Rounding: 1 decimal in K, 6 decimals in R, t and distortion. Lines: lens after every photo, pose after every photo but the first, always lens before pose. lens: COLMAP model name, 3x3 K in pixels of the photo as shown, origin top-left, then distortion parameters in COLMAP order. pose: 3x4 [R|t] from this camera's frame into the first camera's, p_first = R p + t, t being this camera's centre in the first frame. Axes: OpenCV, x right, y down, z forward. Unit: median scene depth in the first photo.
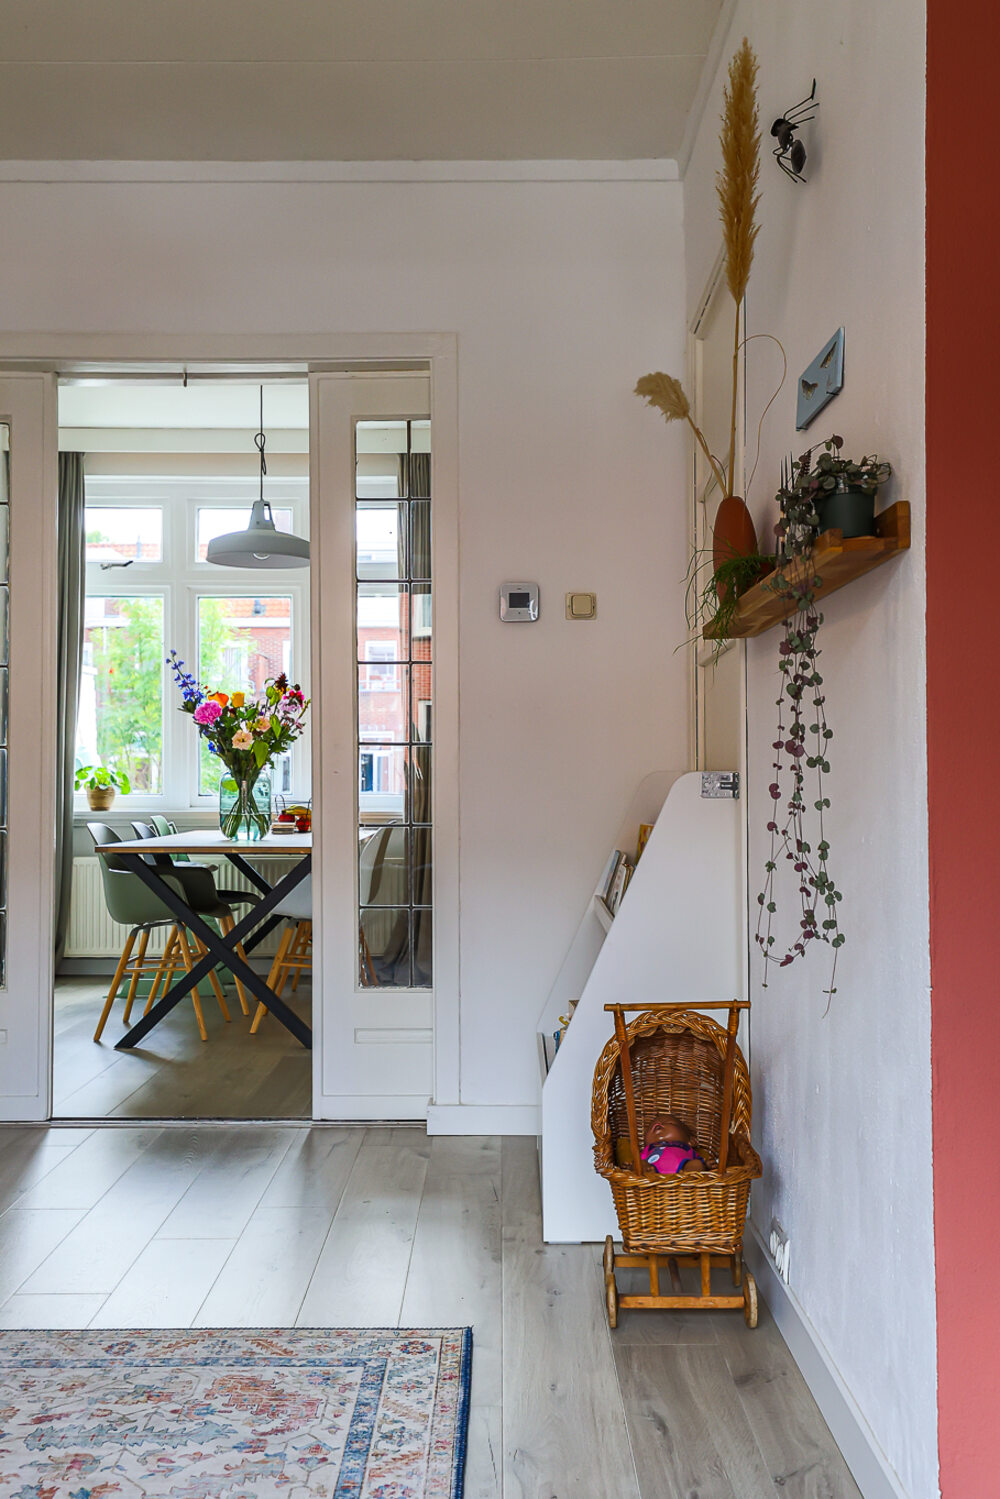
lens RADIAL K [[1526.4, 0, 497.4], [0, 1526.4, 750.0], [0, 0, 1]] dist [0.038643, 0.026584]
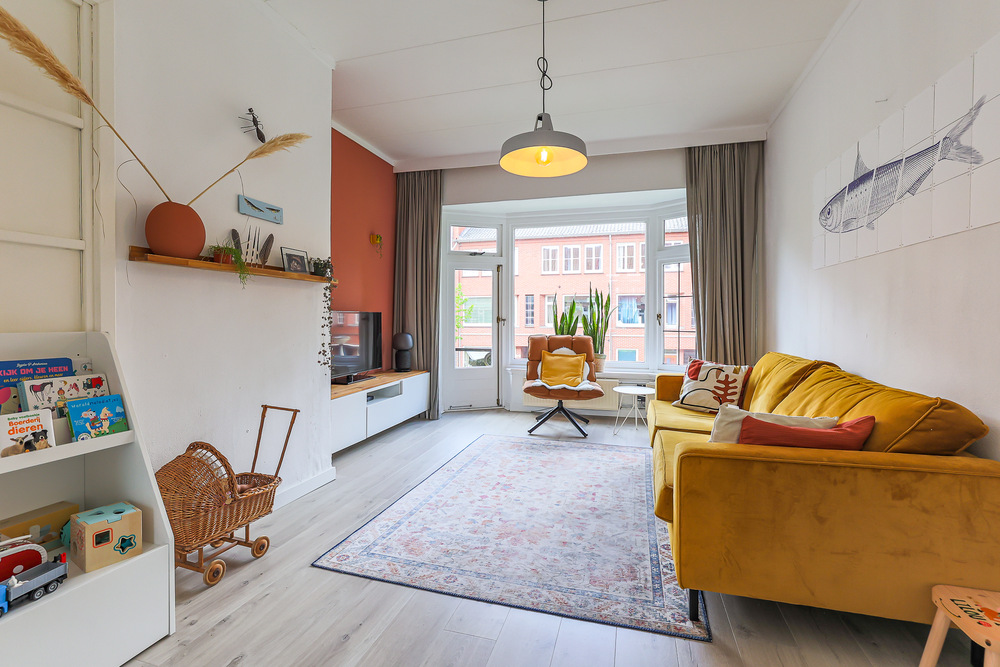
lens RADIAL K [[456.0, 0, 498.4], [0, 456.0, 328.4], [0, 0, 1]] dist [-0.043592, 0.016254]
pose [[-0.960359, -0.006863, 0.278683, -0.459991], [-0.006833, 0.999976, 0.001082, 0.008294], [-0.278683, -0.000865, -0.960383, 1.499941]]
